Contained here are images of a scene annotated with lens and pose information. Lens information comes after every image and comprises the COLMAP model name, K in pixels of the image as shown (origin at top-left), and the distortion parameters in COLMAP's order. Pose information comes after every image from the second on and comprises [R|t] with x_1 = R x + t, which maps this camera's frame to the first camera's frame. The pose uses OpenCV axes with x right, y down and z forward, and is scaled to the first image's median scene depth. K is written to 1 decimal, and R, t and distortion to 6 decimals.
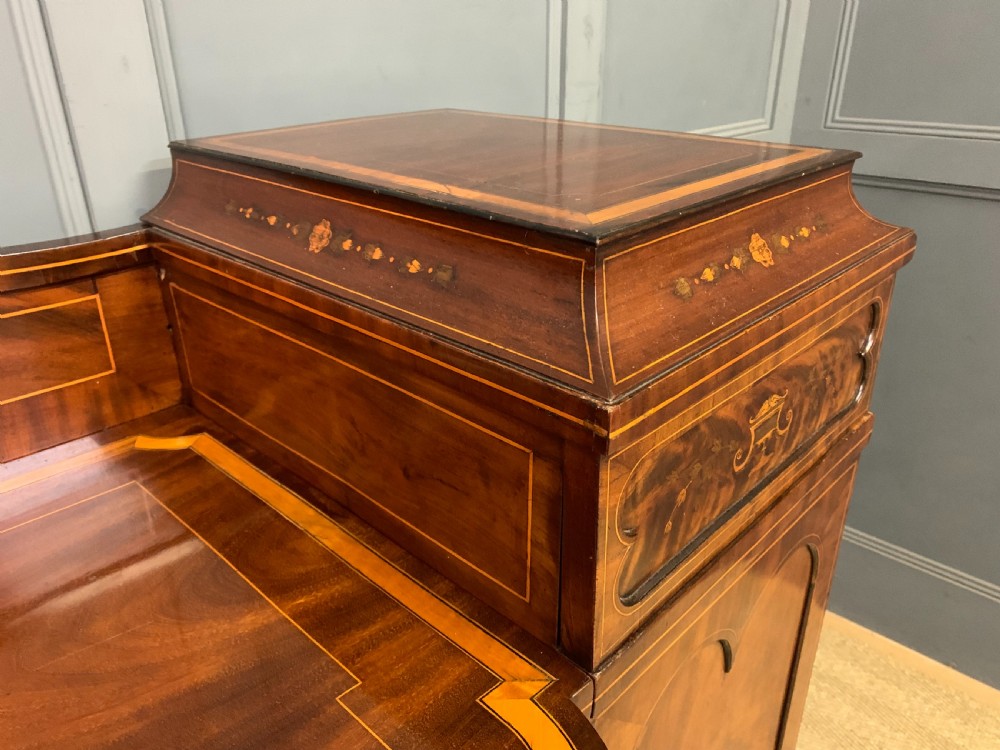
lens RADIAL K [[770.4, 0, 500.0], [0, 770.4, 362.1], [0, 0, 1]] dist [0.033859, -0.005988]
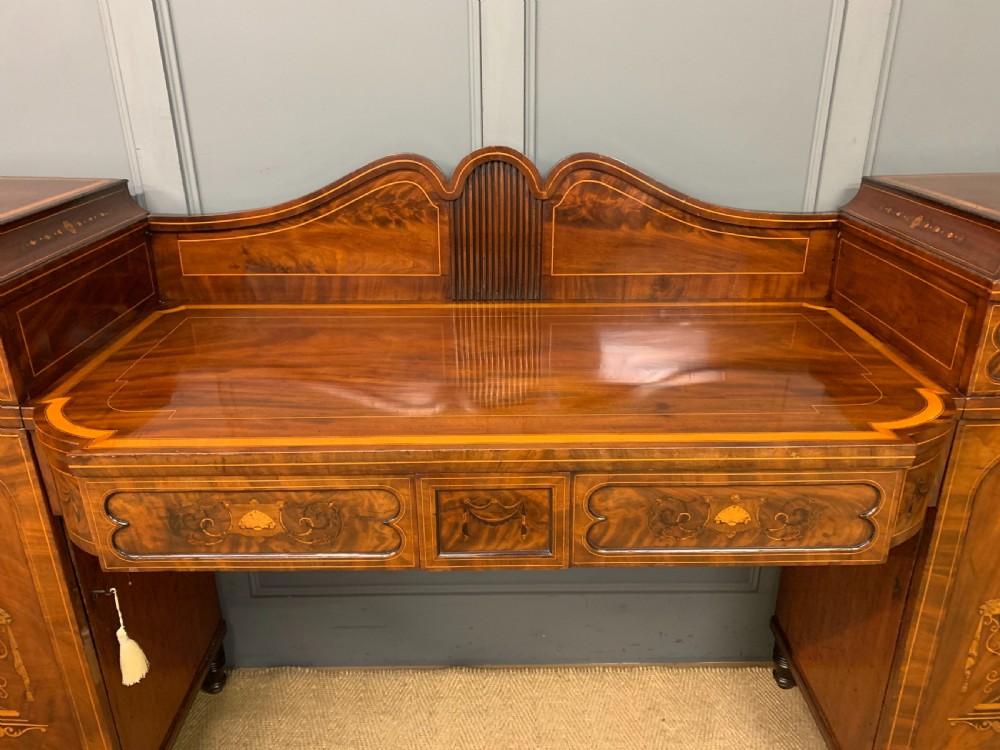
lens RADIAL K [[770.4, 0, 500.0], [0, 770.4, 362.1], [0, 0, 1]] dist [0.033859, -0.005988]
pose [[0.695926, 0.269499, -0.665626, 0.514518], [-0.295068, 0.952361, 0.077093, 0.389081], [0.654693, 0.142754, 0.742293, -1.361604]]
